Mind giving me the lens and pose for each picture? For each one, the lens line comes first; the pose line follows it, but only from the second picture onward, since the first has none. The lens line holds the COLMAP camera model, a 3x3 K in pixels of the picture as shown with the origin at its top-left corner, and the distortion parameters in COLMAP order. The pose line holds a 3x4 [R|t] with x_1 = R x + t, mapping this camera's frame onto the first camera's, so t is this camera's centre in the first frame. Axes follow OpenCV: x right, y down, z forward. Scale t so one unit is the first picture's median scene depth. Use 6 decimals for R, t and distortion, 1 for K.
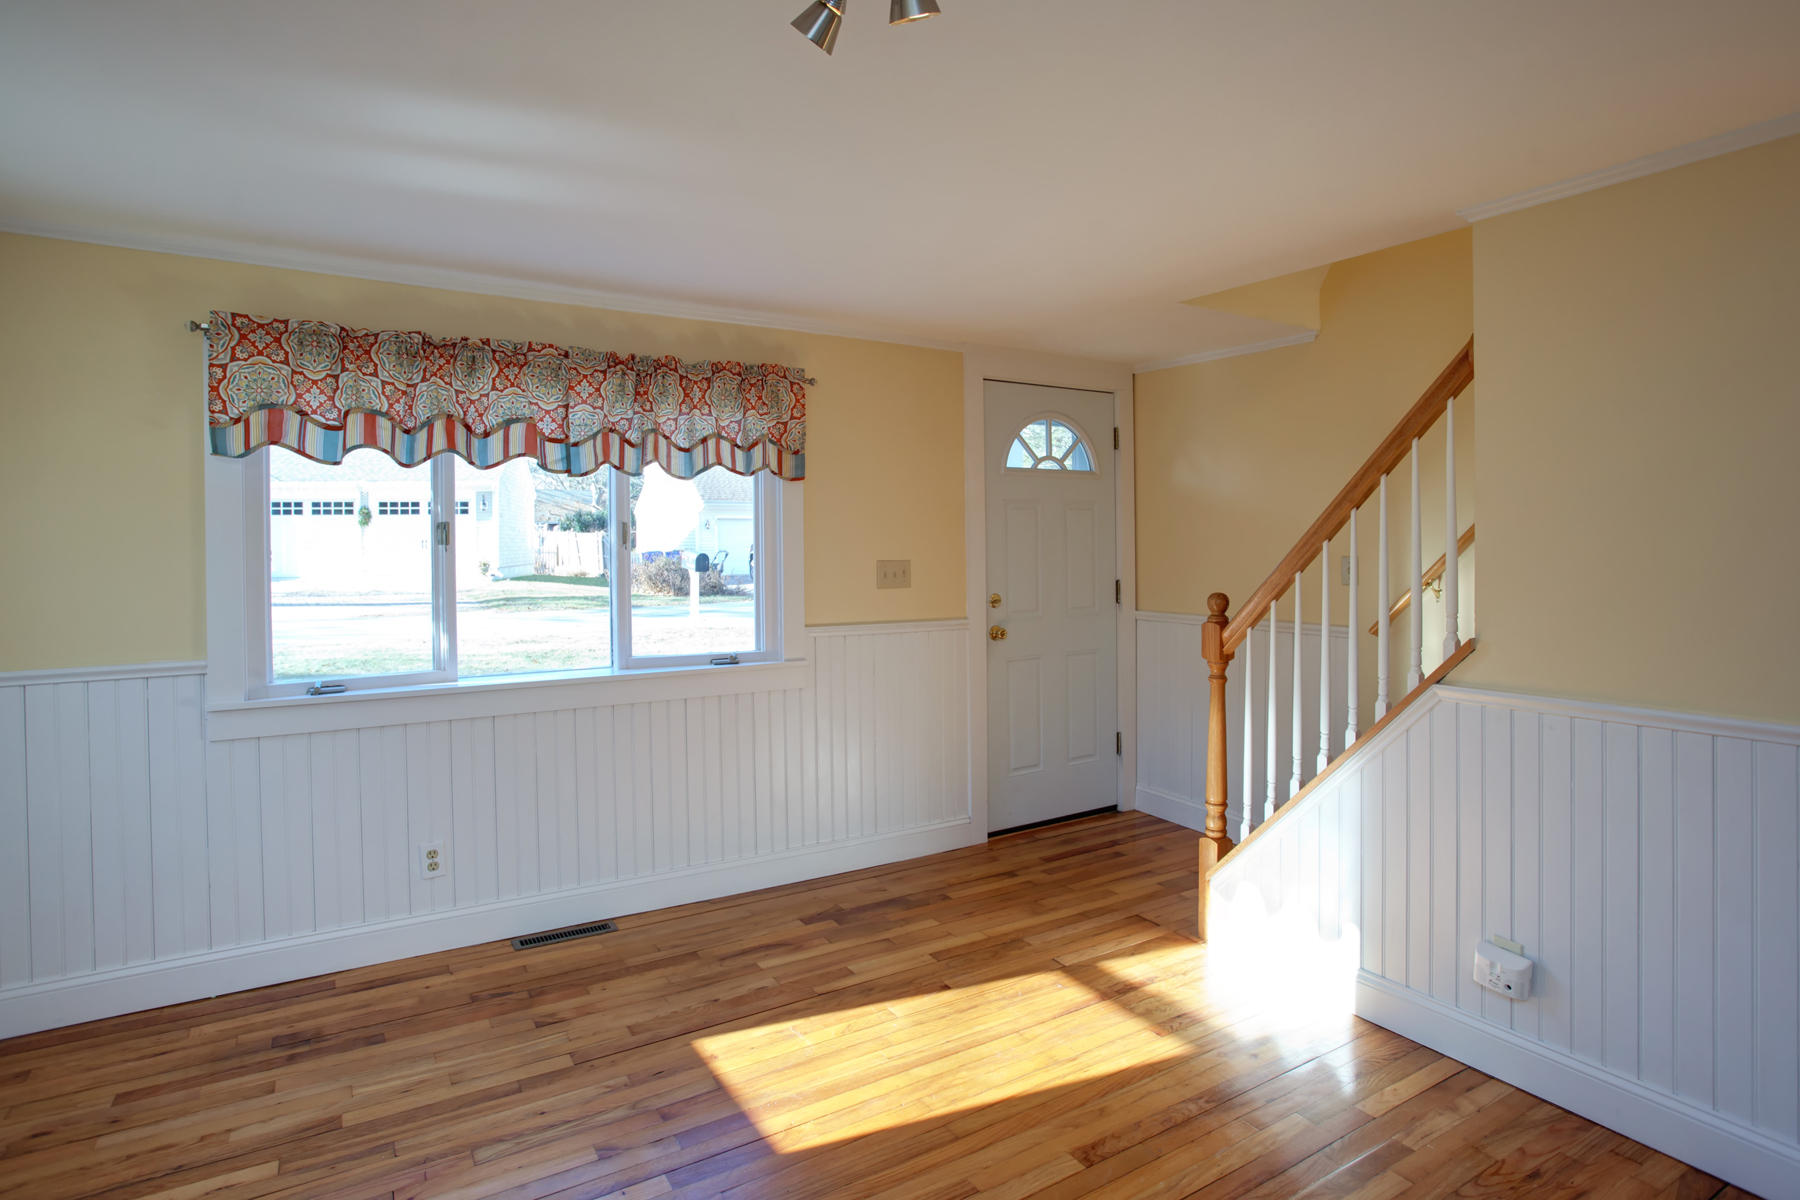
lens RADIAL K [[938.6, 0, 895.0], [0, 938.6, 554.2], [0, 0, 1]] dist [-0.054466, 0.024218]
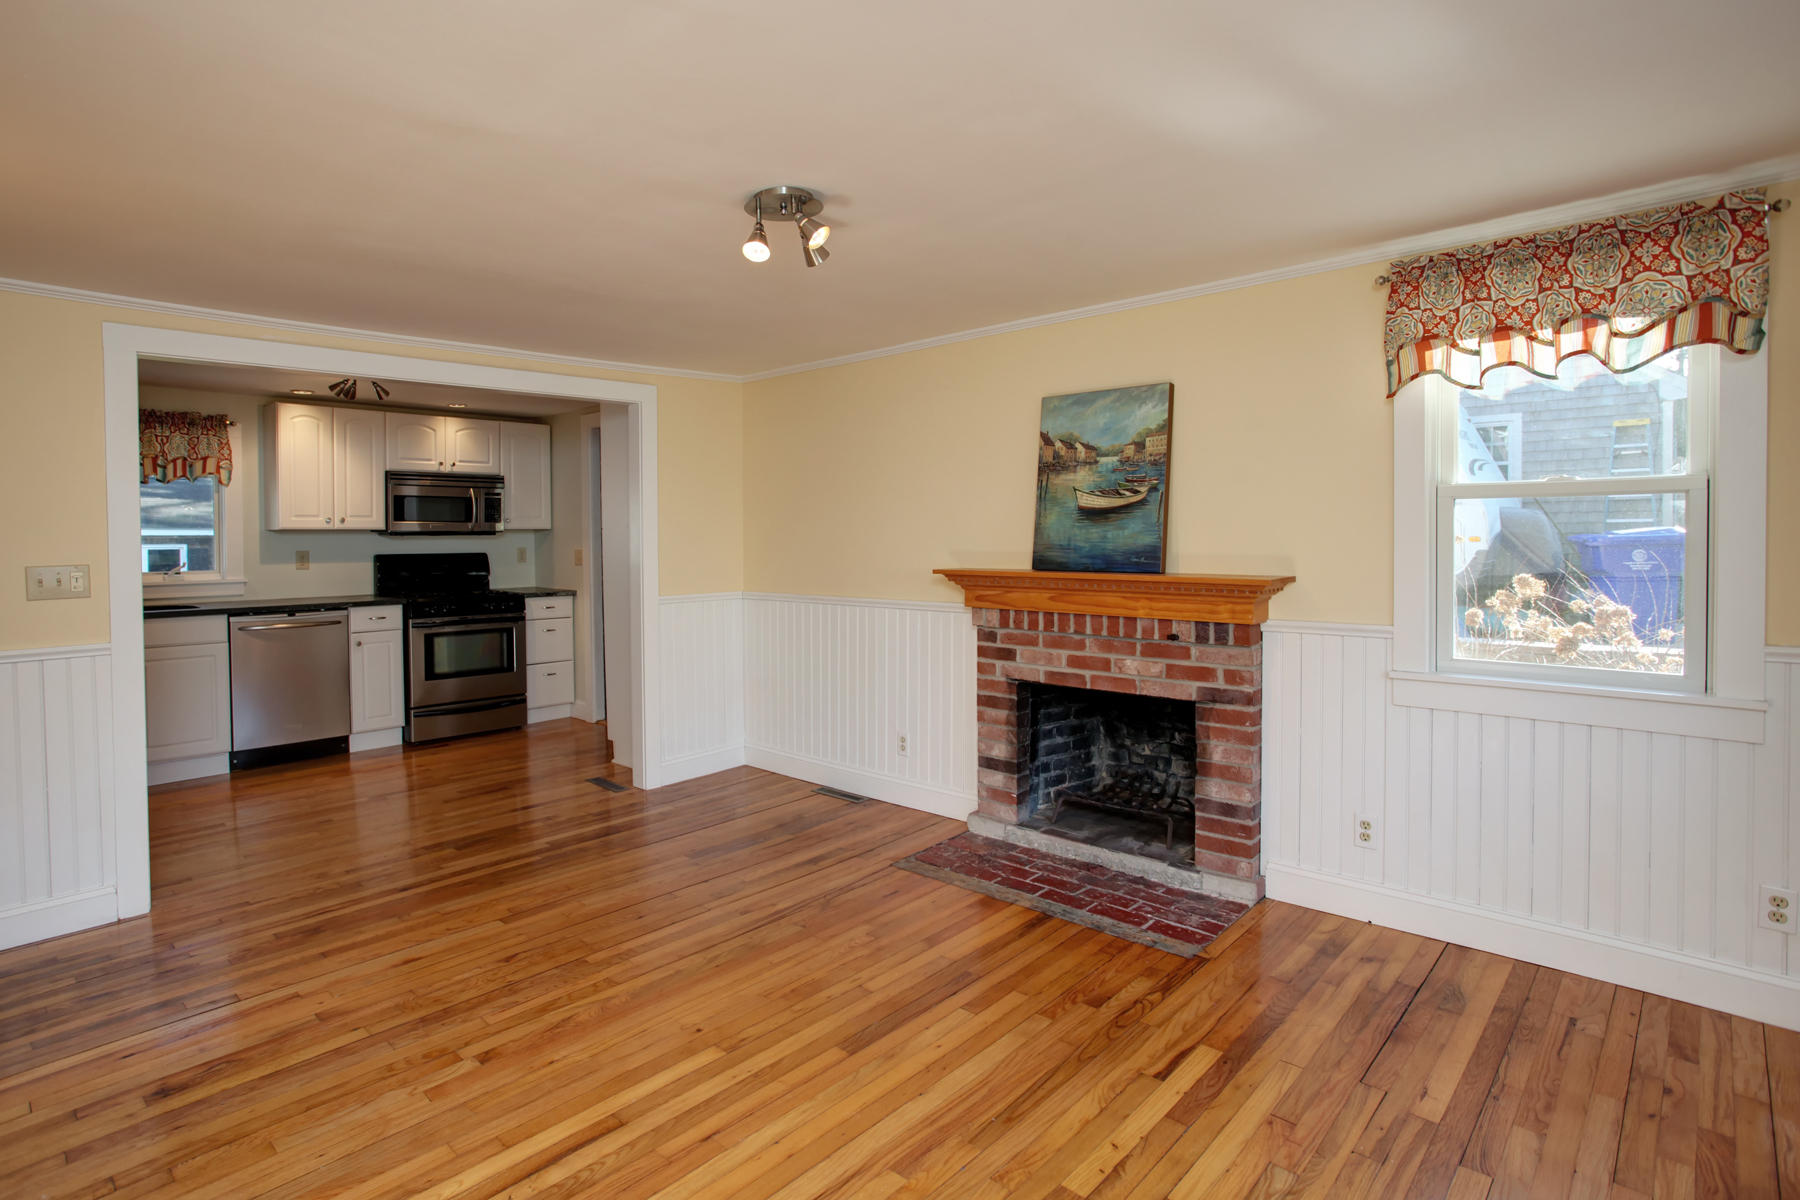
lens RADIAL K [[938.6, 0, 856.9], [0, 938.6, 545.3], [0, 0, 1]] dist [-0.054466, 0.024218]
pose [[-0.969587, 0.020422, -0.243895, 0.115386], [0.013478, 0.999456, 0.030108, -0.011497], [0.244377, 0.025905, -0.969334, 1.135604]]
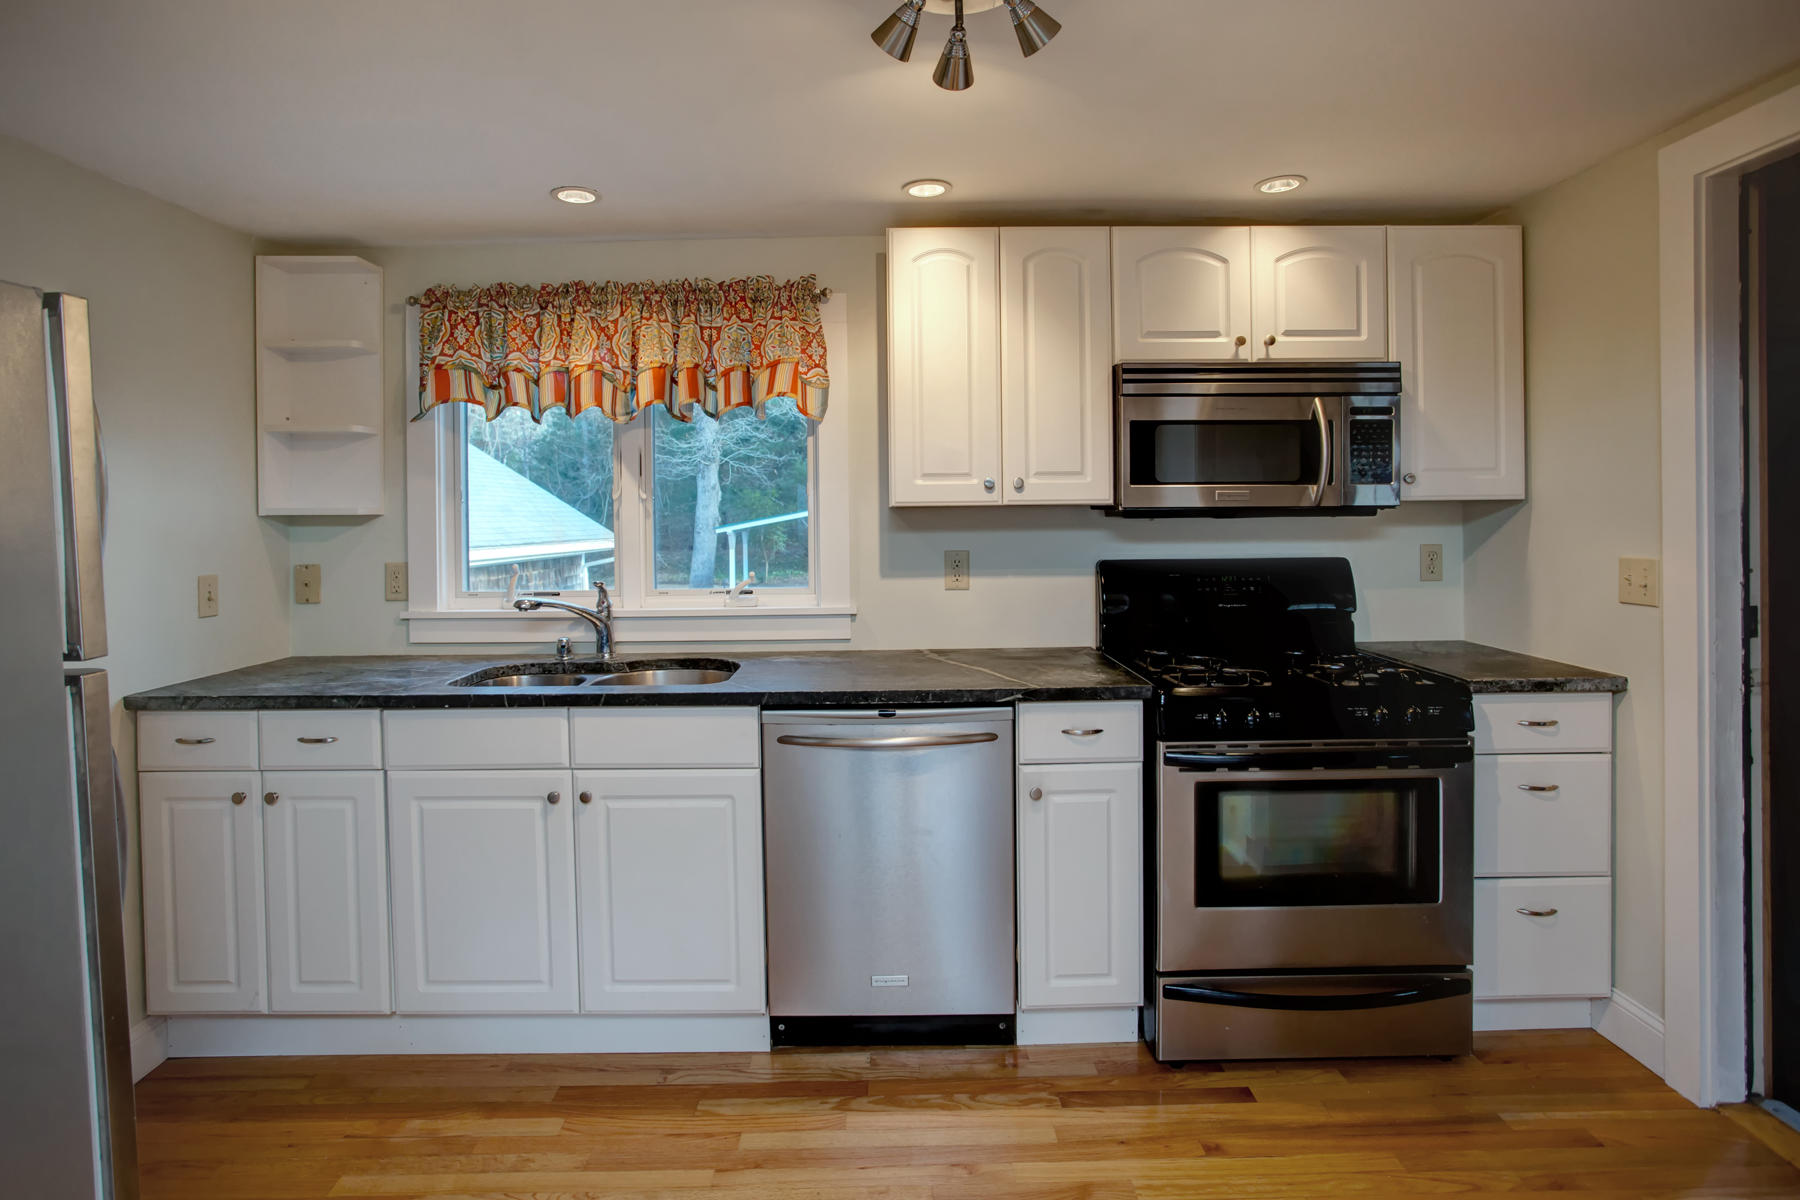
lens RADIAL K [[938.6, 0, 881.0], [0, 938.6, 522.5], [0, 0, 1]] dist [-0.054466, 0.024218]
pose [[-0.855197, 0.013813, 0.518118, 0.343262], [0.027855, 0.999425, 0.019332, -0.006571], [-0.517553, 0.030965, -0.855091, -0.155803]]
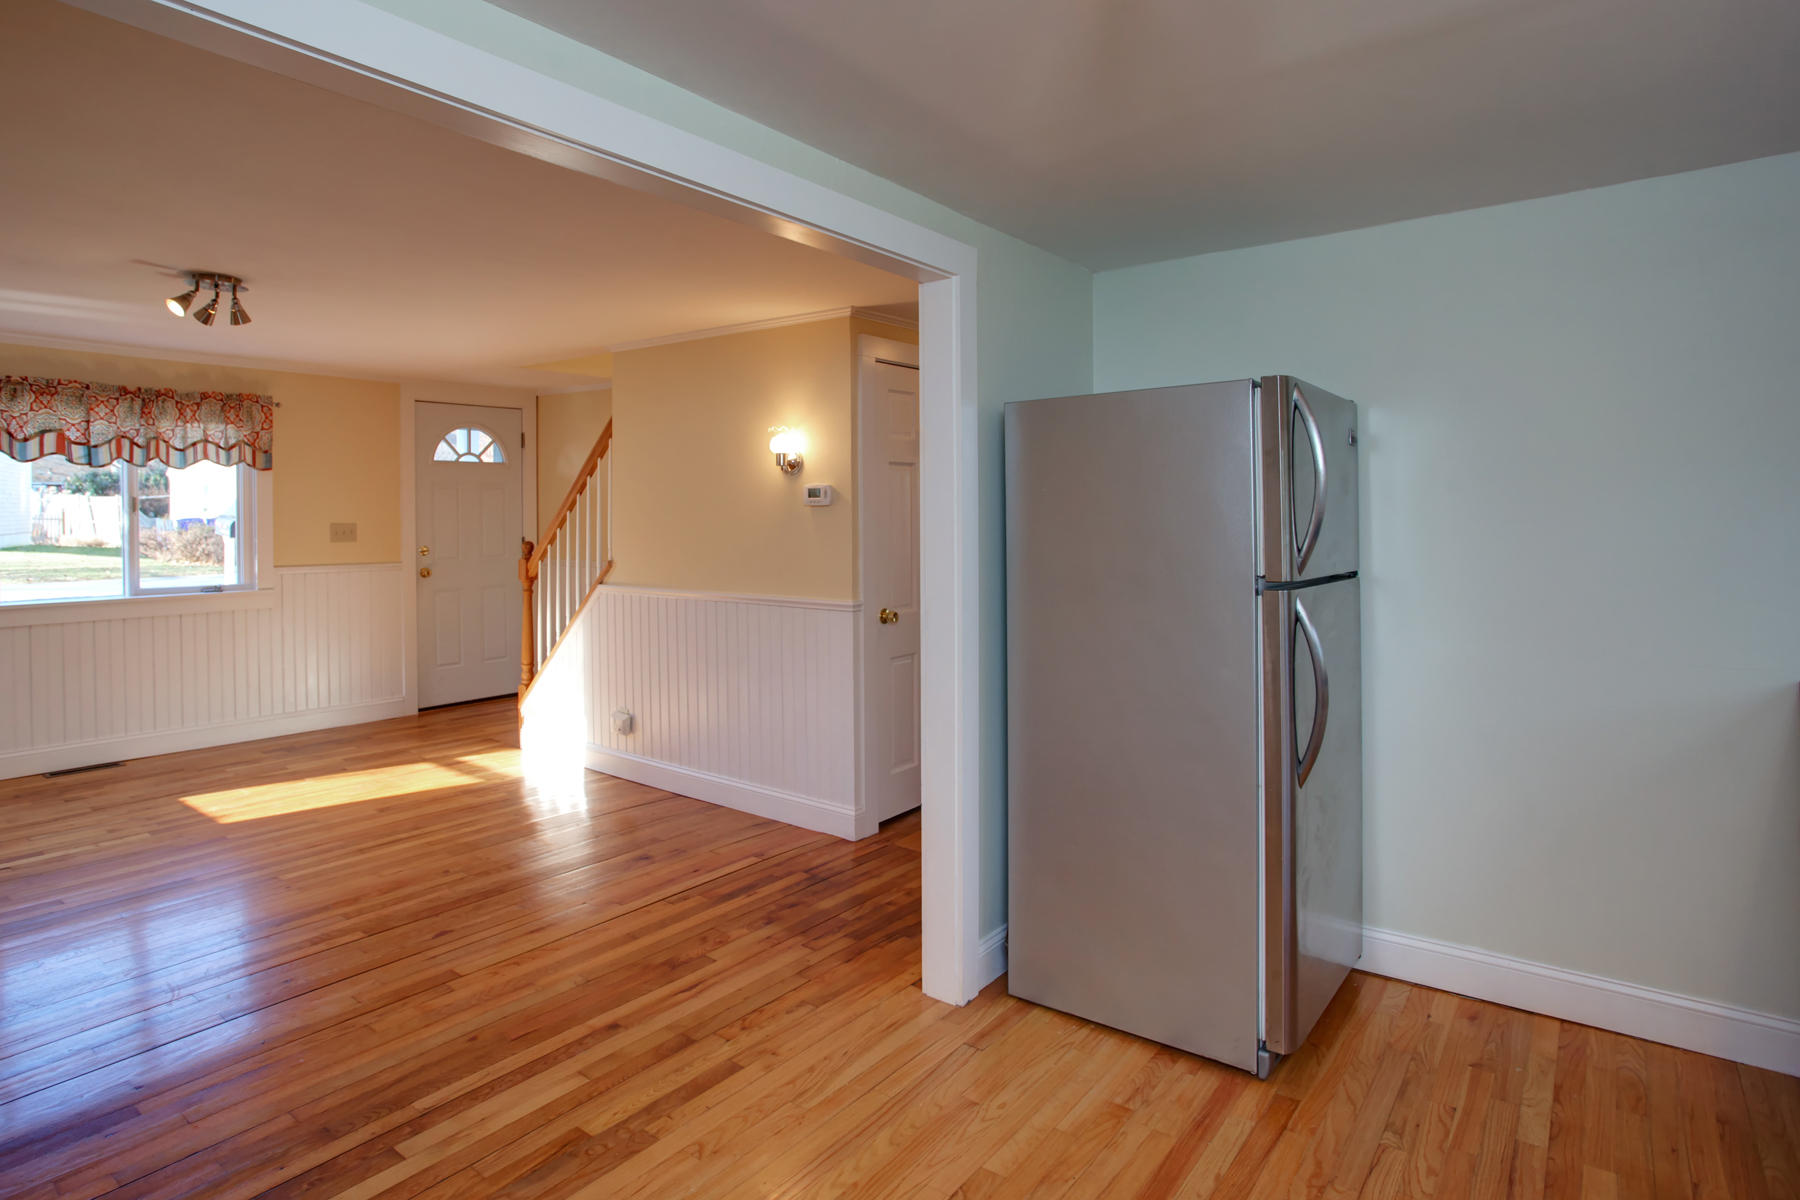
lens RADIAL K [[994.1, 0, 850.2], [0, 994.1, 513.0], [0, 0, 1]] dist [-0.045145, 0.020324]
pose [[0.942325, 0.003127, 0.334684, 0.286796], [-0.000475, 0.999968, -0.008006, 0.003414], [-0.334698, 0.007385, 0.942297, -0.909107]]
